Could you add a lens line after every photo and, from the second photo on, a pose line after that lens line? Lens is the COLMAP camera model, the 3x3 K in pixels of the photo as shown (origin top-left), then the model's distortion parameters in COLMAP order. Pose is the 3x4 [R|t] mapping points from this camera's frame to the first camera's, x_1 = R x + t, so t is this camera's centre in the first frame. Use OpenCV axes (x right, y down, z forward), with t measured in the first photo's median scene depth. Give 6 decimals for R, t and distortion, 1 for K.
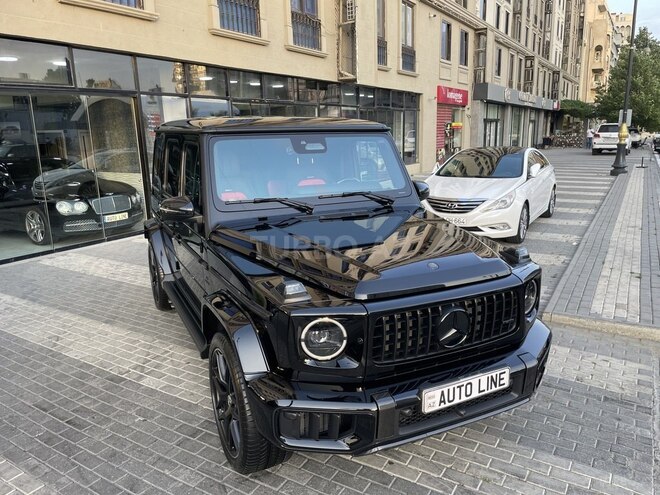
lens RADIAL K [[504.9, 0, 327.6], [0, 504.9, 240.5], [0, 0, 1]] dist [0.077270, -0.110294]
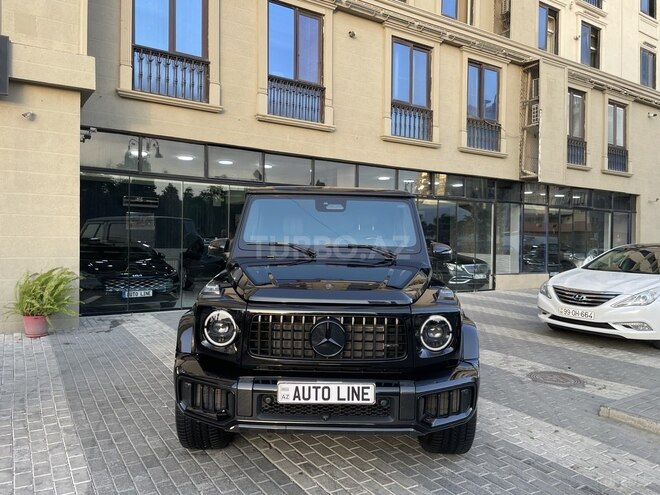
lens RADIAL K [[492.5, 0, 316.1], [0, 492.5, 229.4], [0, 0, 1]] dist [0.078328, -0.099614]
pose [[0.894761, 0.032994, -0.445325, 0.221637], [-0.130930, 0.972820, -0.190992, 0.046364], [0.426920, 0.229198, 0.874761, -0.013956]]
